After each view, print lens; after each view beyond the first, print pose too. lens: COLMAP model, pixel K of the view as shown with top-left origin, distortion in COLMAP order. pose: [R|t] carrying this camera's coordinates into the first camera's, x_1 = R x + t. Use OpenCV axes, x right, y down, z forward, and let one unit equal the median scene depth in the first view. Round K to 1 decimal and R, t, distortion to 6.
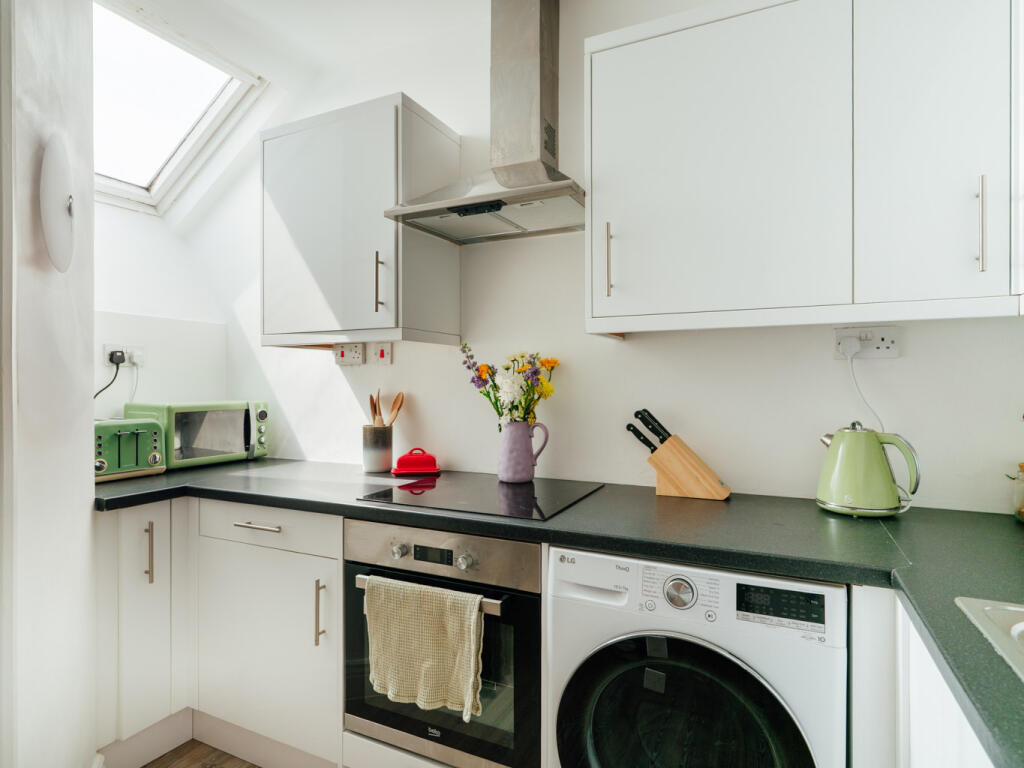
lens RADIAL K [[555.1, 0, 514.8], [0, 555.1, 381.4], [0, 0, 1]] dist [0.002417, -0.001715]
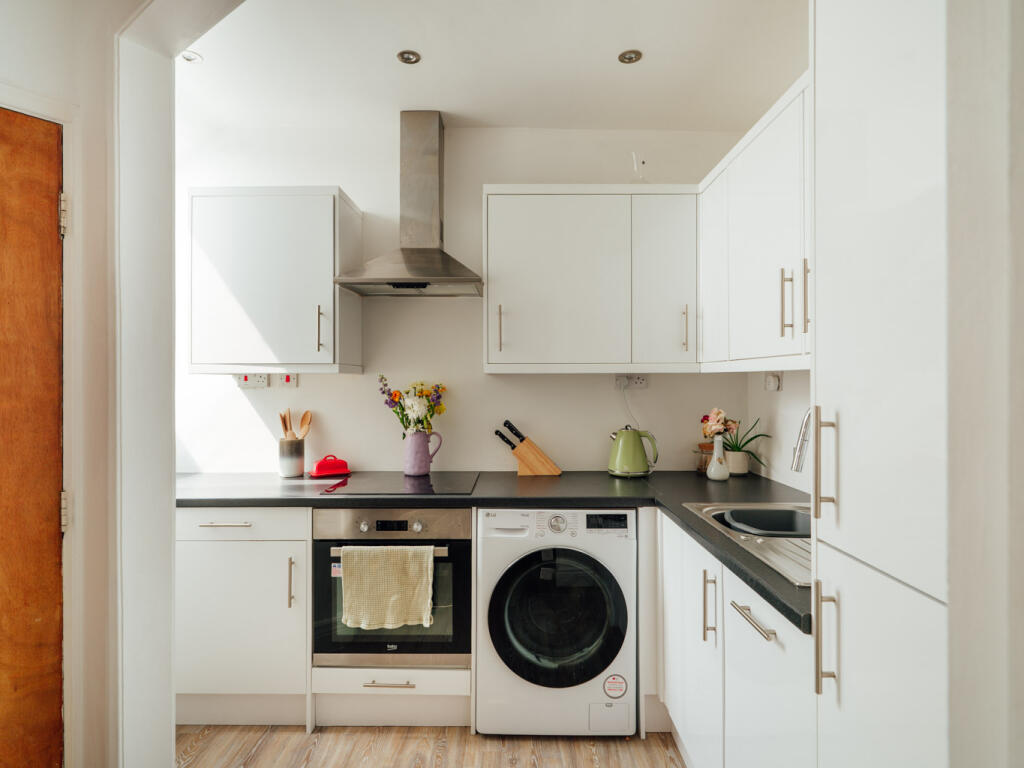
lens RADIAL K [[551.7, 0, 512.0], [0, 551.7, 384.0], [0, 0, 1]] dist [0.003411, -0.000932]
pose [[0.905682, -0.000968, 0.423956, -0.436345], [0.000300, 0.999999, 0.001642, -0.057556], [-0.423957, -0.001360, 0.905681, -0.412473]]
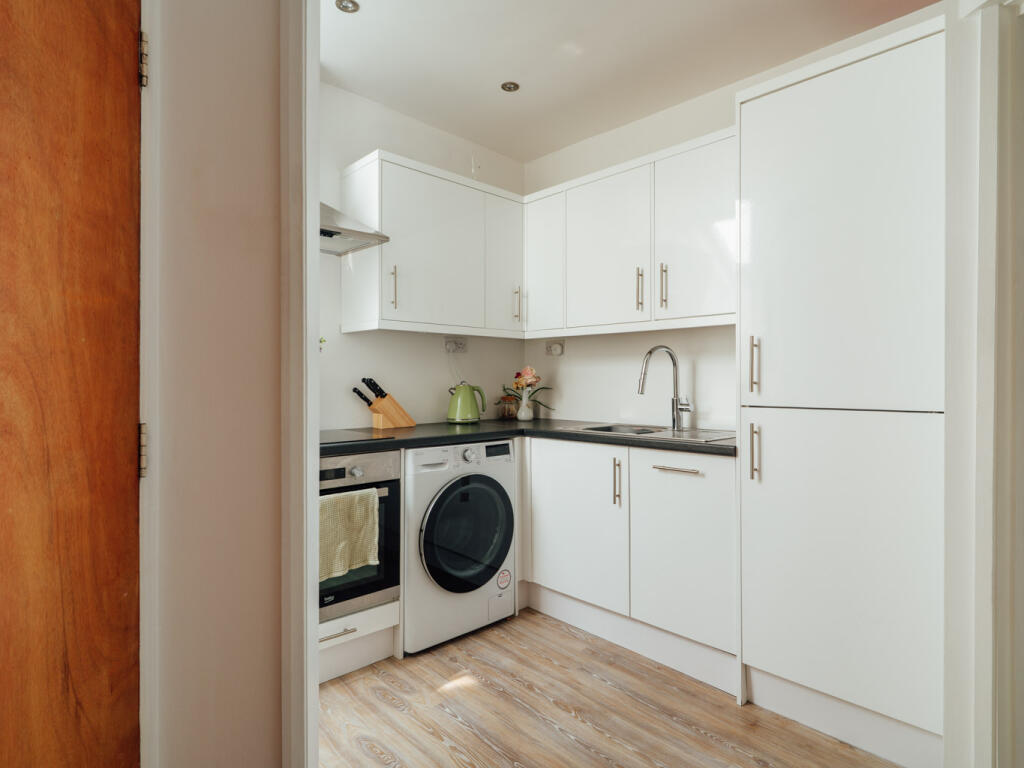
lens RADIAL K [[551.7, 0, 512.0], [0, 551.7, 384.0], [0, 0, 1]] dist [0.003411, -0.000932]
pose [[0.363962, -0.003881, 0.931406, -1.191343], [0.001993, 0.999992, 0.003388, 0.068608], [-0.931412, 0.000623, 0.363967, 0.040986]]
